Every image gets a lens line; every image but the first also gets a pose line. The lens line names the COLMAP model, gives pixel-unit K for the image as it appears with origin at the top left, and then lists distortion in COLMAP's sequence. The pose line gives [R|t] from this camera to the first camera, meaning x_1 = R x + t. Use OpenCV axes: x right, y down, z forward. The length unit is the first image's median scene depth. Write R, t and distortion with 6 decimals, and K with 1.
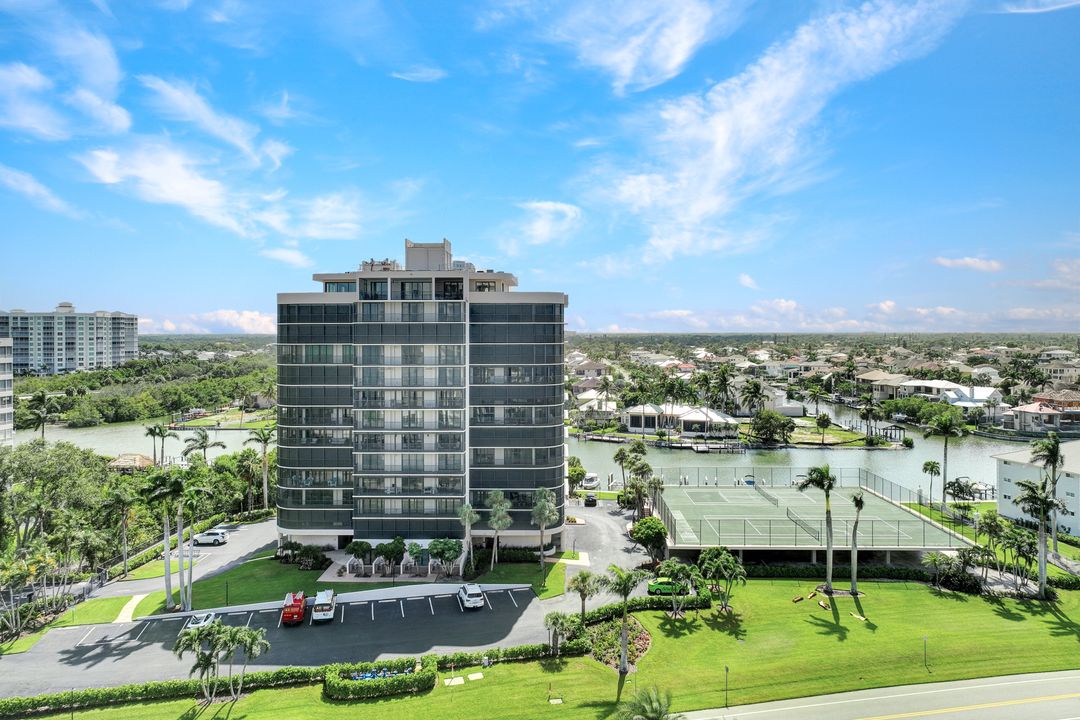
lens RADIAL K [[761.1, 0, 545.7], [0, 761.1, 358.0], [0, 0, 1]] dist [0.011601, 0.003504]
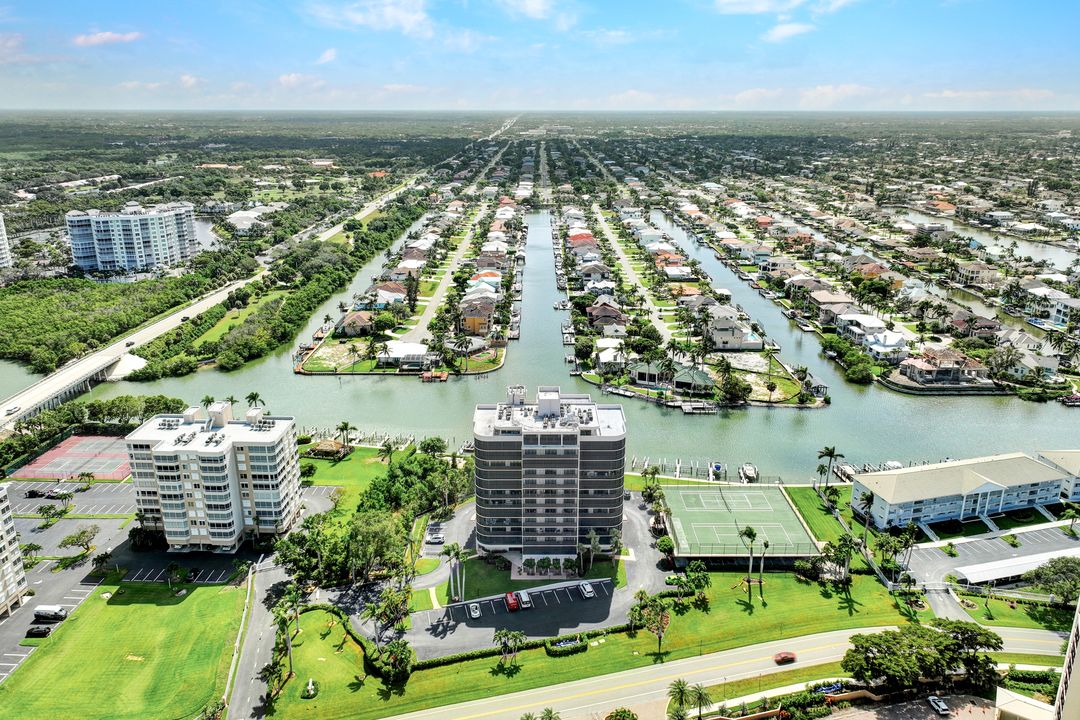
lens RADIAL K [[761.2, 0, 540.0], [0, 761.2, 360.0], [0, 0, 1]] dist [-0.000049, -0.000723]
pose [[0.999677, -0.009889, 0.023398, -0.268132], [0.002594, 0.956038, 0.293231, -0.934211], [-0.025269, -0.293076, 0.955755, -0.870943]]
